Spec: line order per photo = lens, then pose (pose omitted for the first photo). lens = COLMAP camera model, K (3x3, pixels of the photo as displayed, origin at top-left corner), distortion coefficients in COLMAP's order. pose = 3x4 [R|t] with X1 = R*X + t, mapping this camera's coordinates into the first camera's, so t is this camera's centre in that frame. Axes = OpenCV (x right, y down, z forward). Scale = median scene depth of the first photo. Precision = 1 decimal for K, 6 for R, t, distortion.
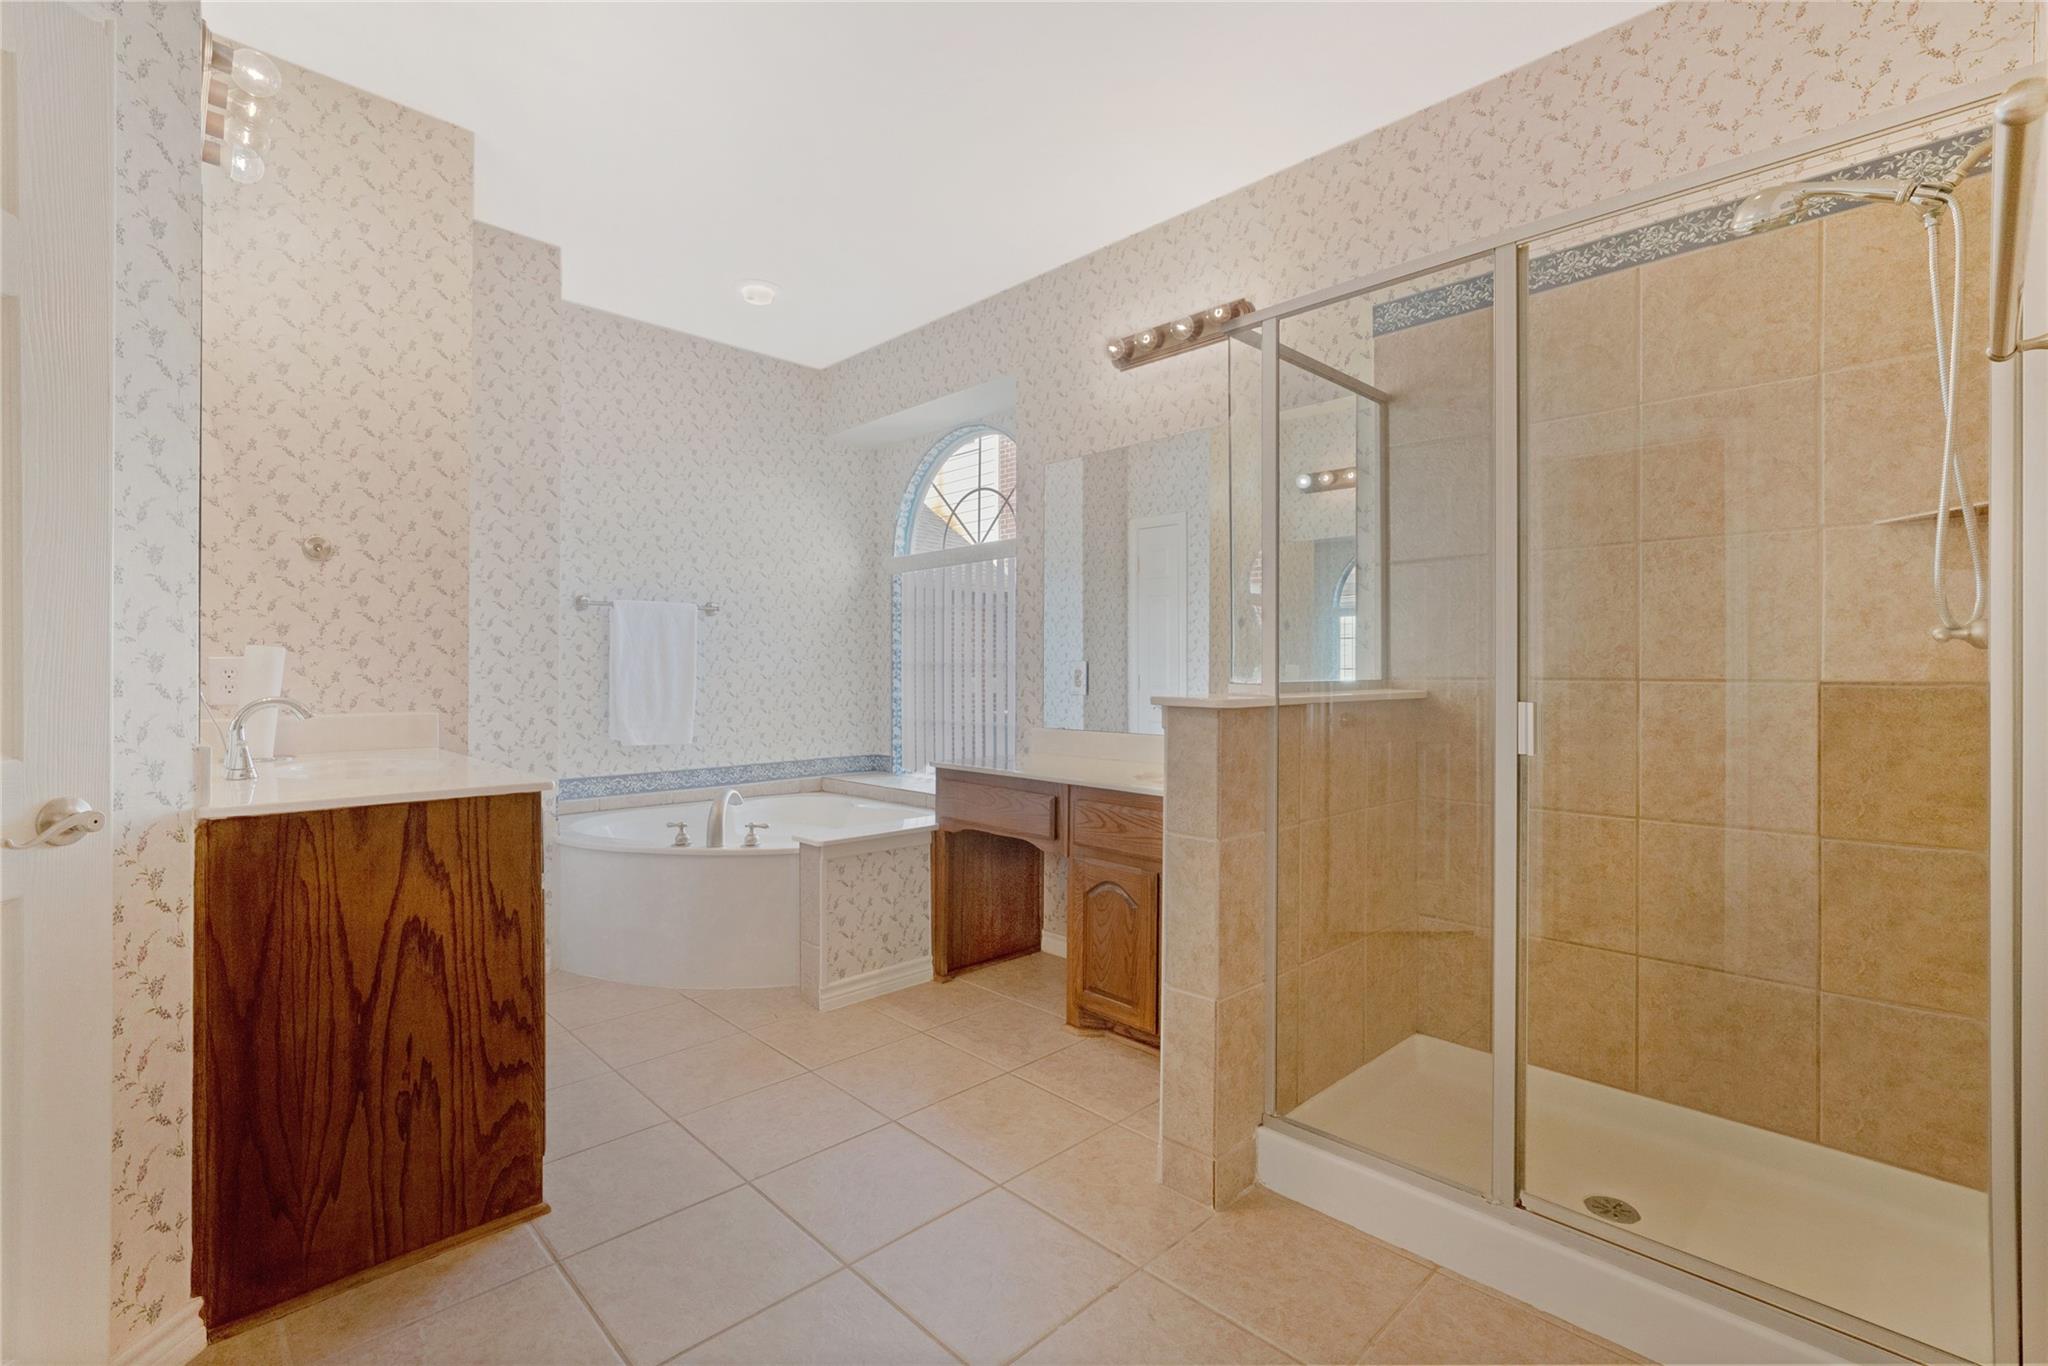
lens RADIAL K [[917.3, 0, 1024.0], [0, 917.3, 683.0], [0, 0, 1]] dist [-0.000220, -0.000065]
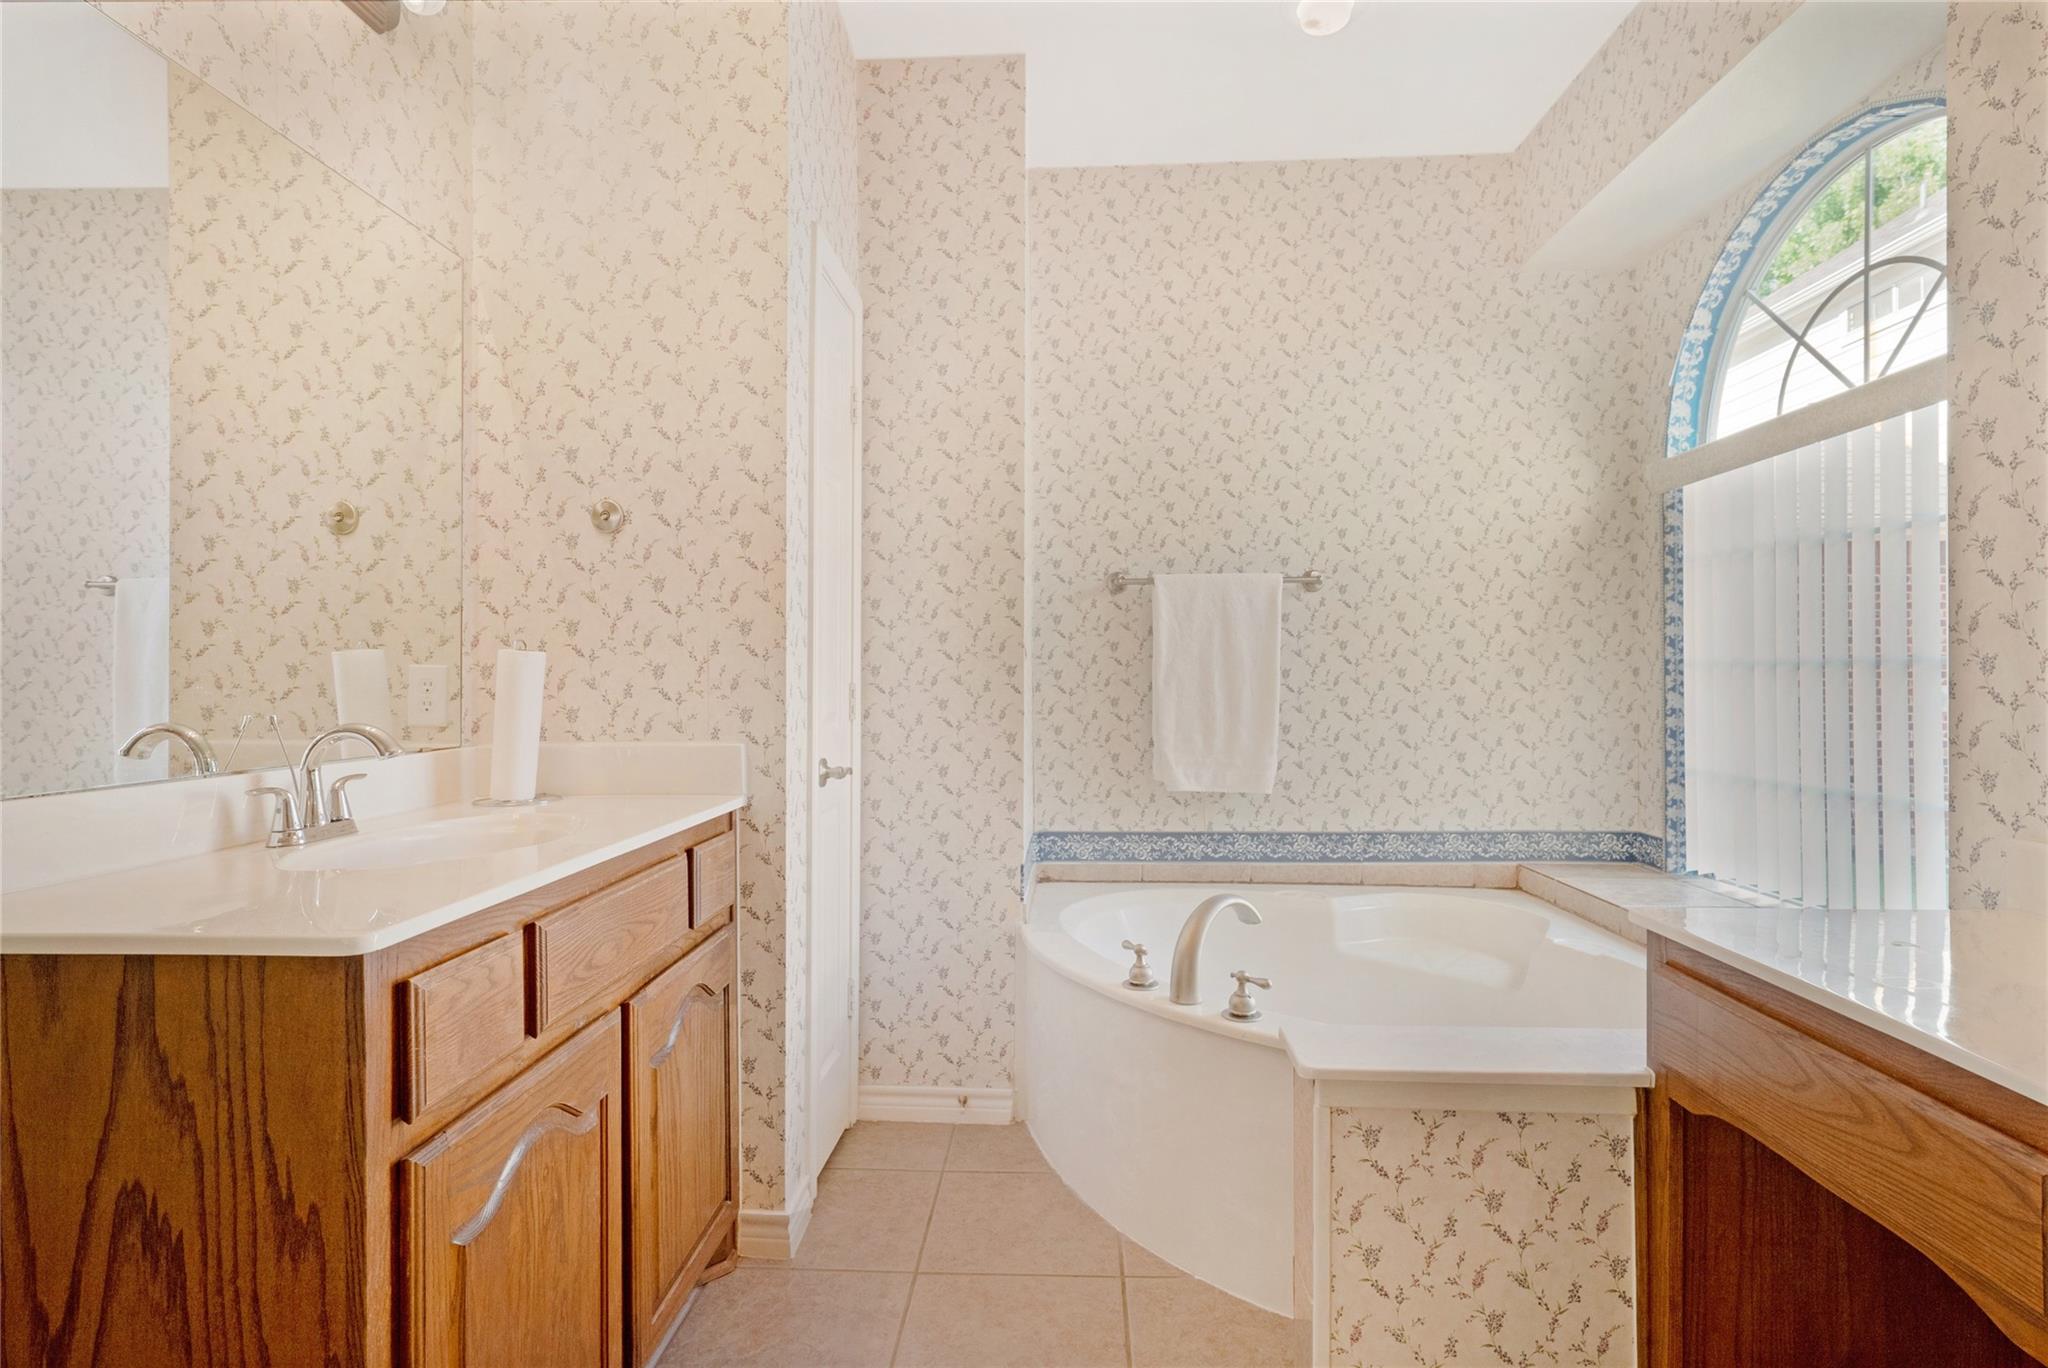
lens RADIAL K [[1000.2, 0, 1025.9], [0, 1000.2, 675.7], [0, 0, 1]] dist [-0.006574, 0.005924]
pose [[0.685330, -0.004916, -0.728216, 0.032881], [-0.005089, 0.999920, -0.011540, -0.008360], [0.728215, 0.011615, 0.685250, 0.515229]]
